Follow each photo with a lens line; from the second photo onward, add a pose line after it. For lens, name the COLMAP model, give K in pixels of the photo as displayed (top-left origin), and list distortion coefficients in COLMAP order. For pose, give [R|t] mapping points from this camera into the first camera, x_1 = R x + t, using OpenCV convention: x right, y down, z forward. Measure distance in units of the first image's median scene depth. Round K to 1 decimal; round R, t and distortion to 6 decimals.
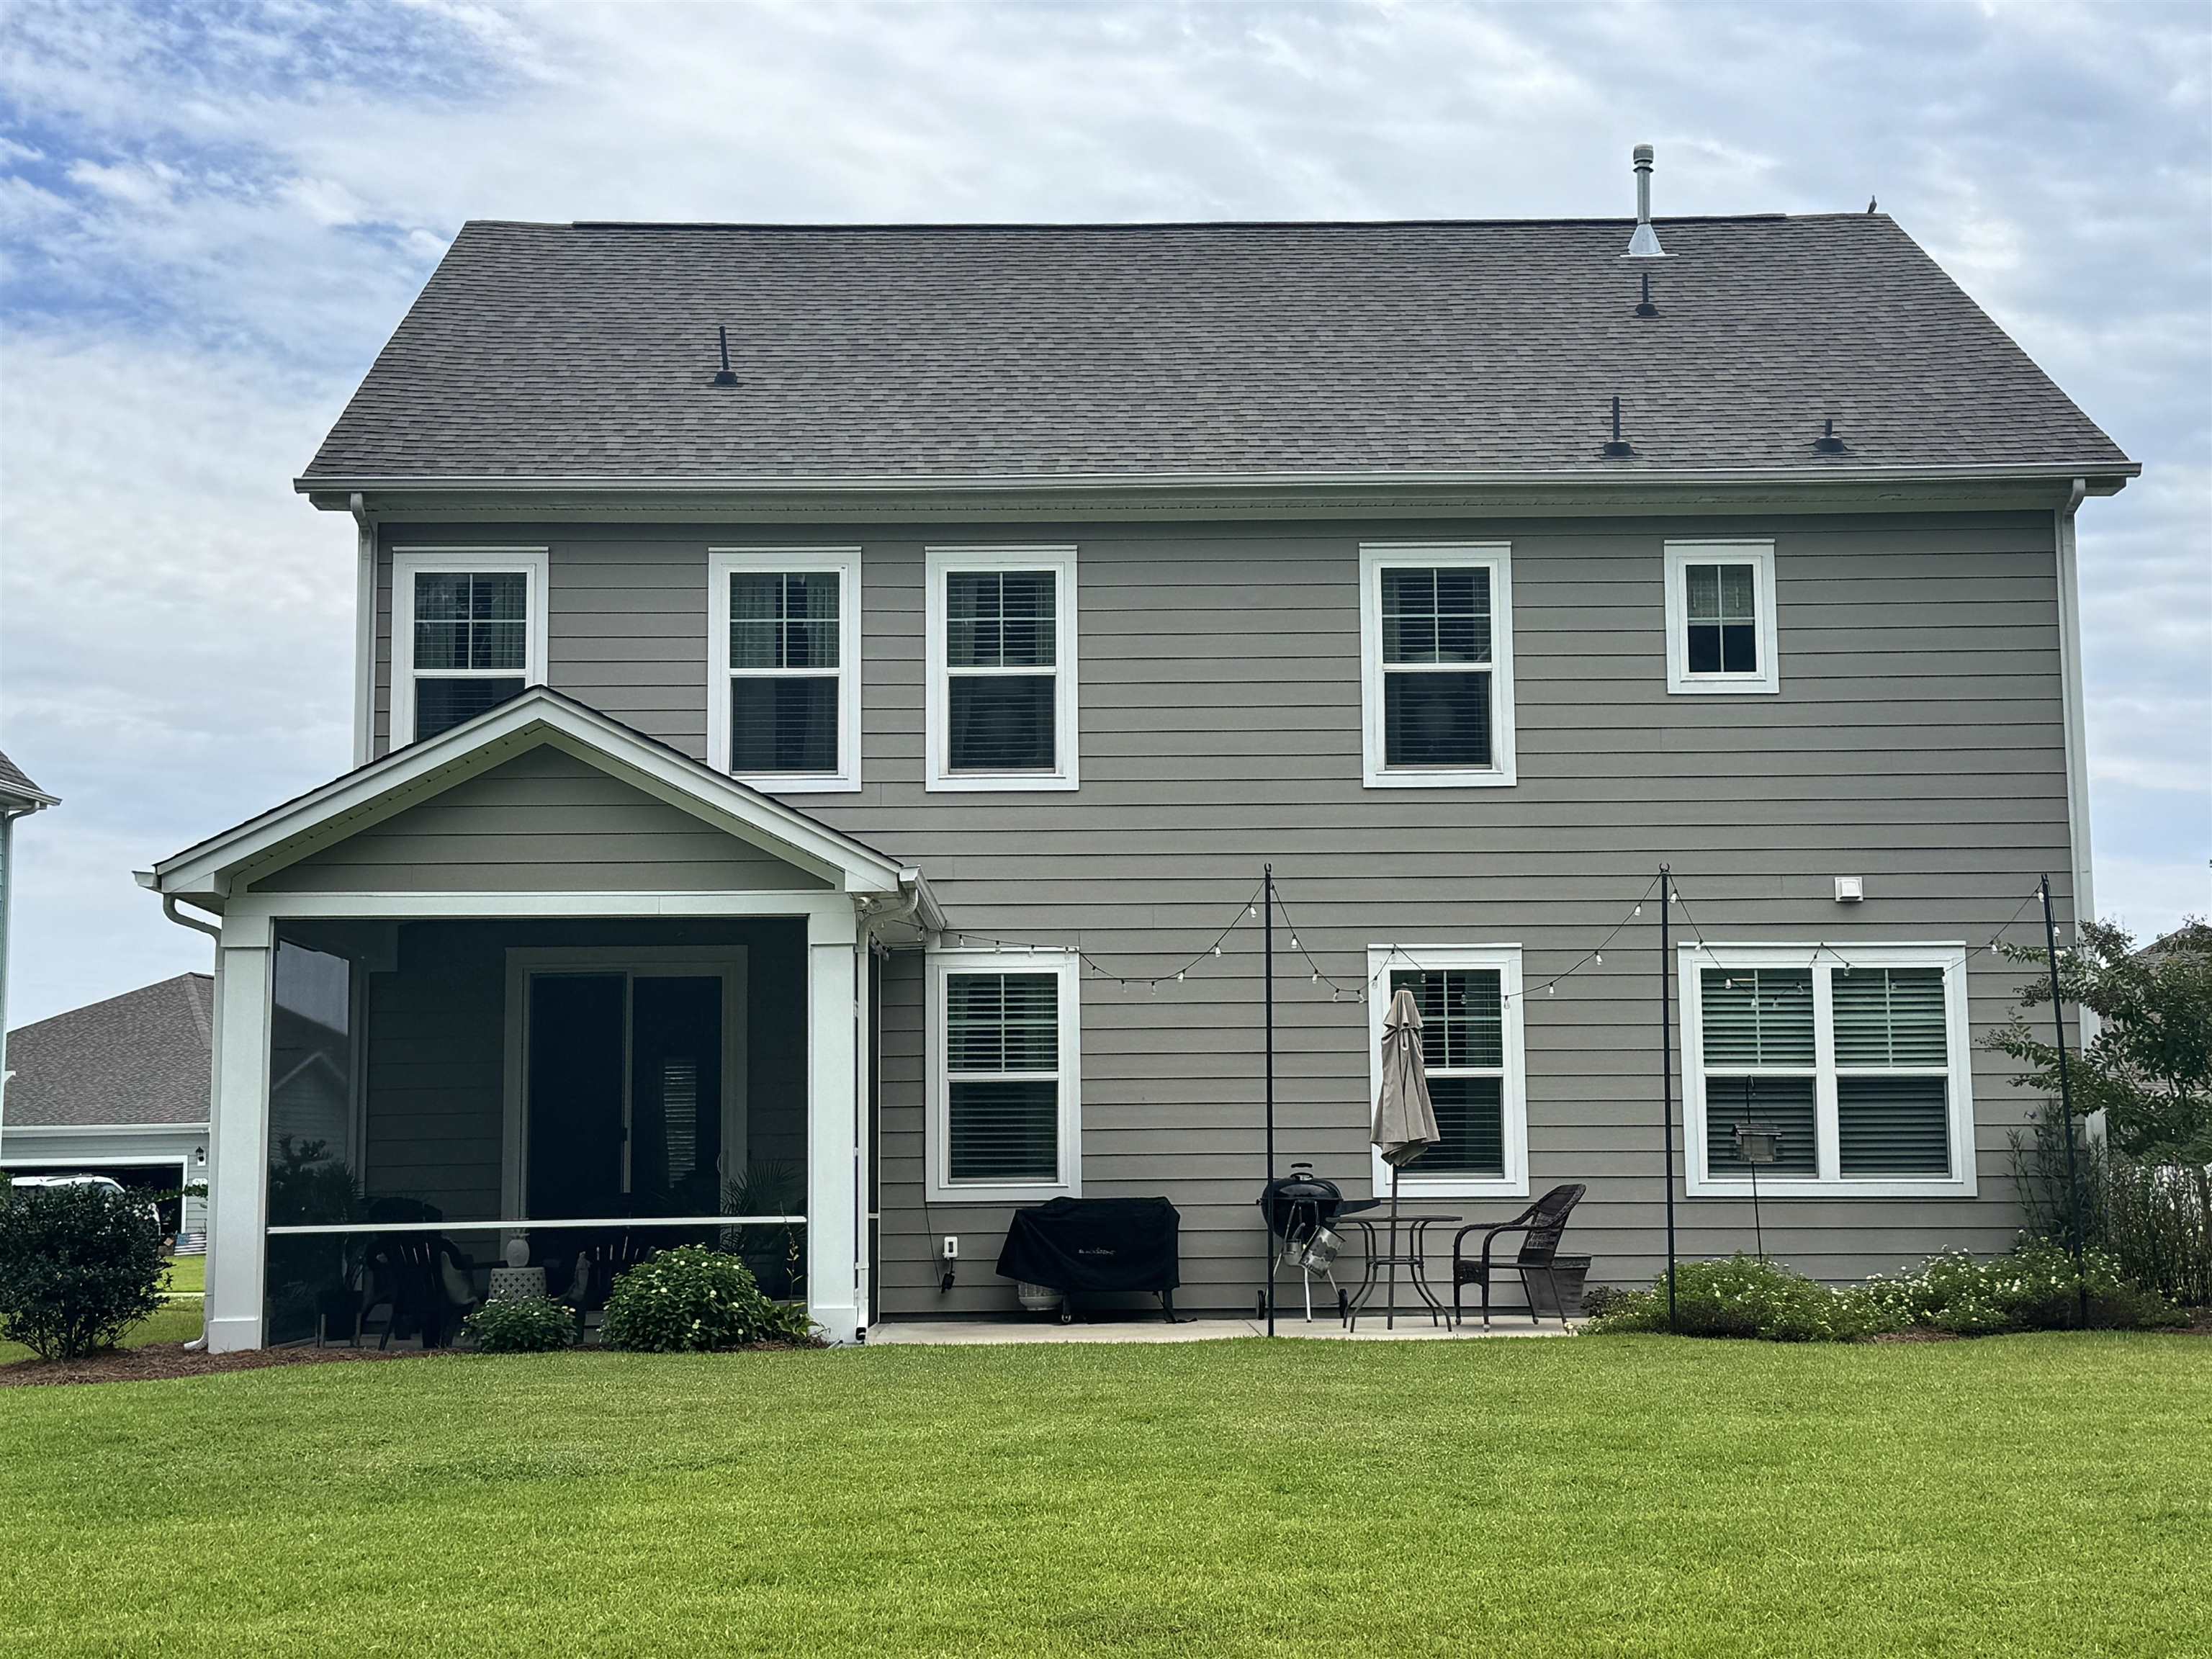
lens RADIAL K [[2726.4, 0, 1105.9], [0, 2726.4, 829.6], [0, 0, 1]] dist [0.020623, 0.000000]
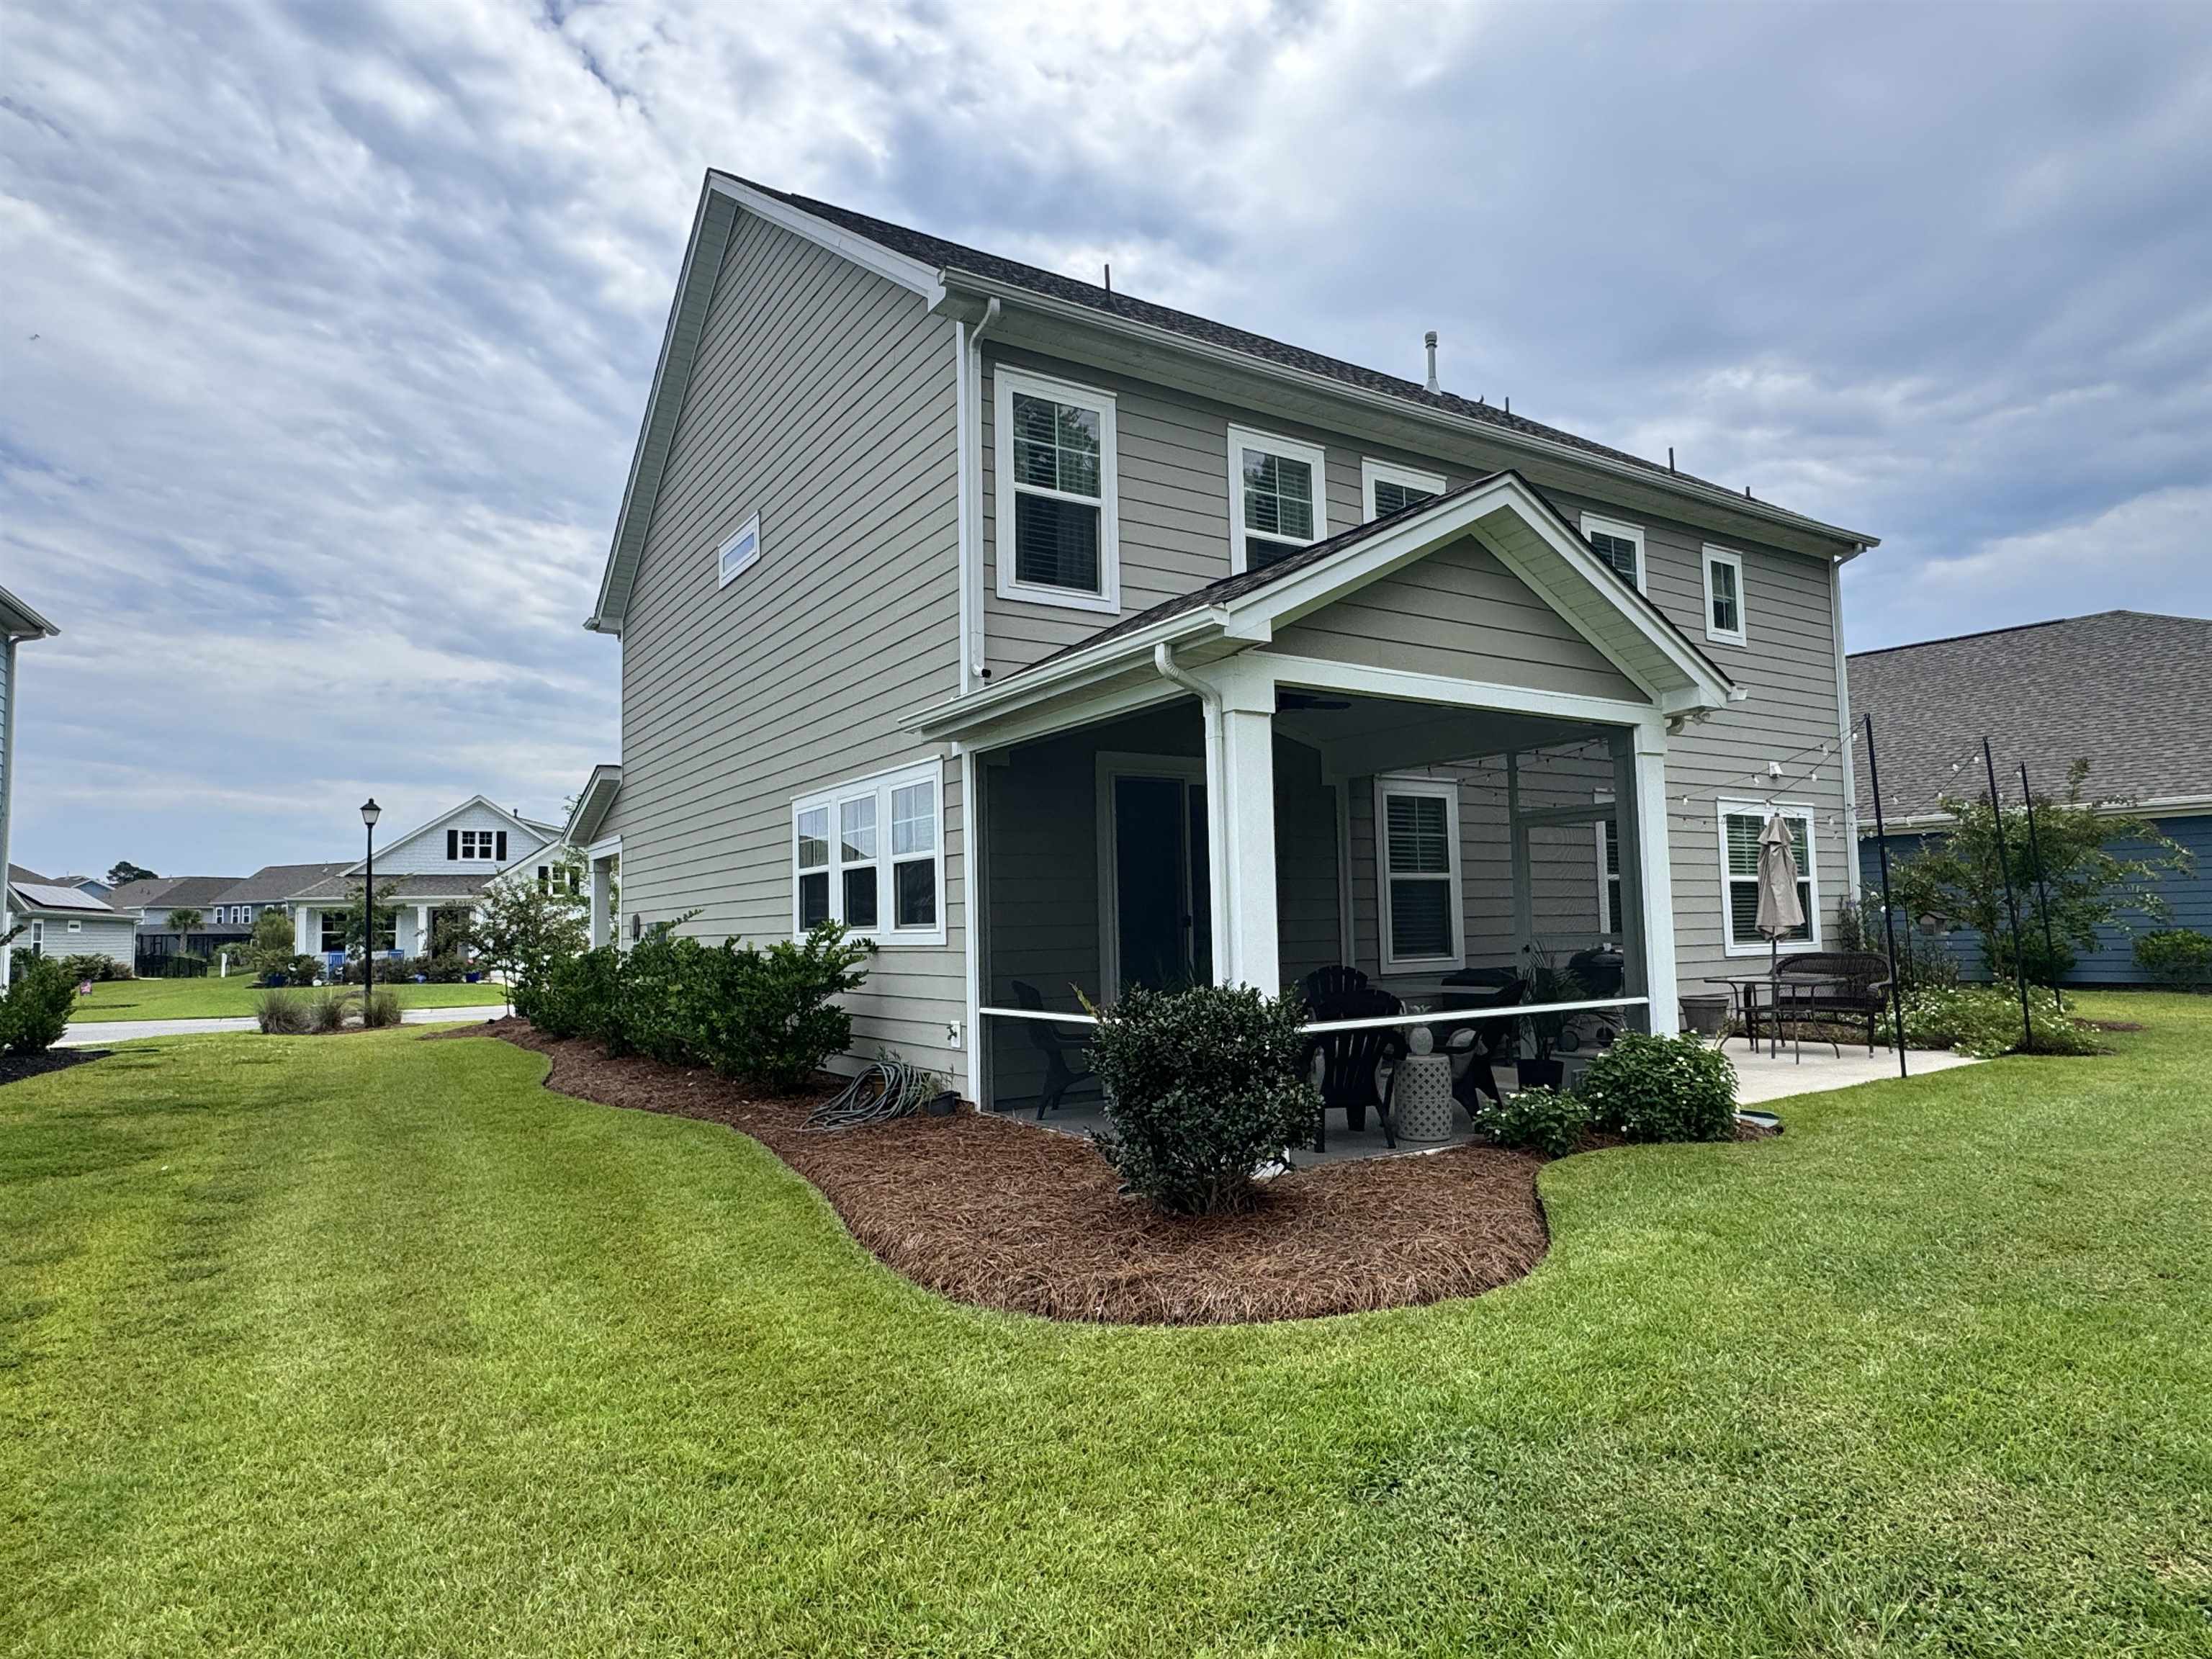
lens RADIAL K [[1261.7, 0, 1096.4], [0, 1261.7, 837.4], [0, 0, 1]] dist [-0.014129, 0.000995]
pose [[0.844744, 0.026141, 0.534531, -0.482308], [-0.048077, 0.998475, 0.027148, 0.062430], [-0.533006, -0.048632, 0.844712, 0.571172]]
